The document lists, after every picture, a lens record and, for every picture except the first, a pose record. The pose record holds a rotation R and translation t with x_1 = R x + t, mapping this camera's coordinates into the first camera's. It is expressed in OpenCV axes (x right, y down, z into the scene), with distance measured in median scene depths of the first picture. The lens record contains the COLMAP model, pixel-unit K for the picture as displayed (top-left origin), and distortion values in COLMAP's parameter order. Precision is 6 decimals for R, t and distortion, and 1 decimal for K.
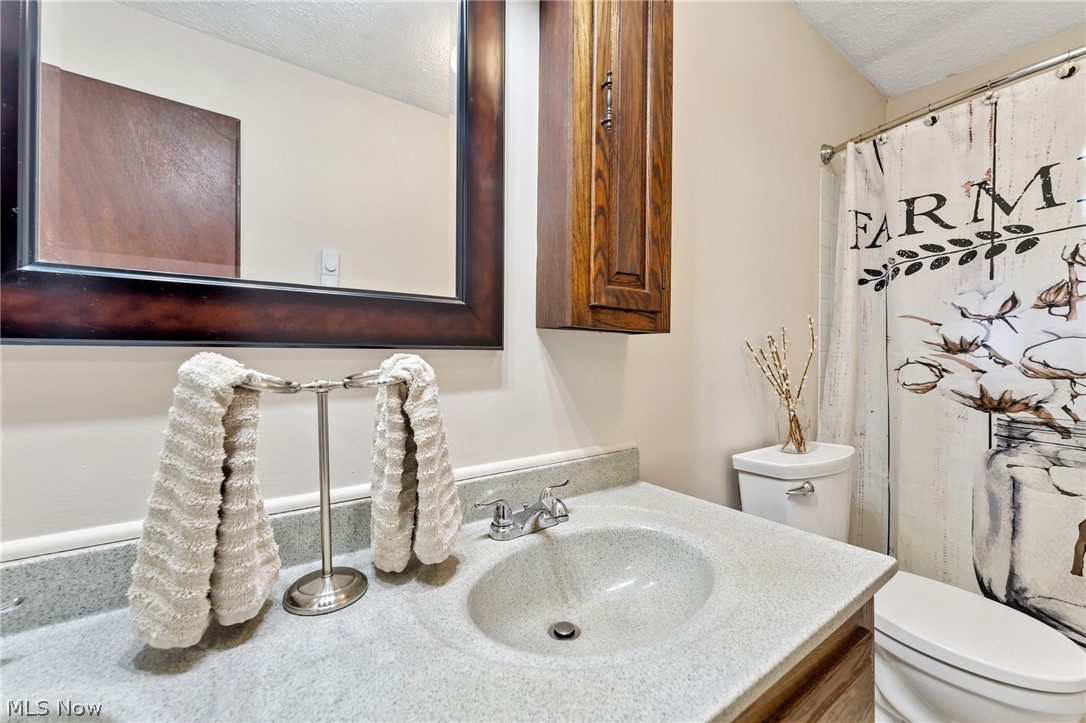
lens RADIAL K [[441.6, 0, 540.3], [0, 441.6, 358.0], [0, 0, 1]] dist [-0.005097, 0.000356]
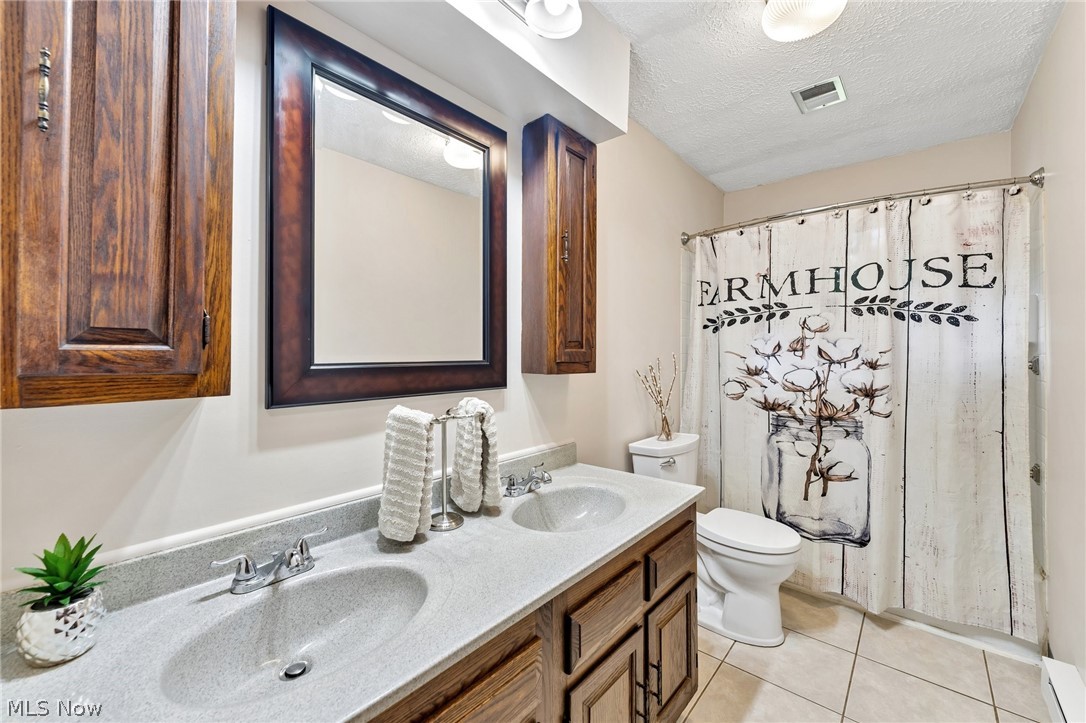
lens RADIAL K [[441.6, 0, 545.8], [0, 441.6, 356.9], [0, 0, 1]] dist [-0.005097, 0.000356]
pose [[0.970115, -0.005188, 0.242590, -0.287122], [0.005378, 0.999986, -0.000123, -0.113669], [-0.242586, 0.001424, 0.970129, -0.563915]]
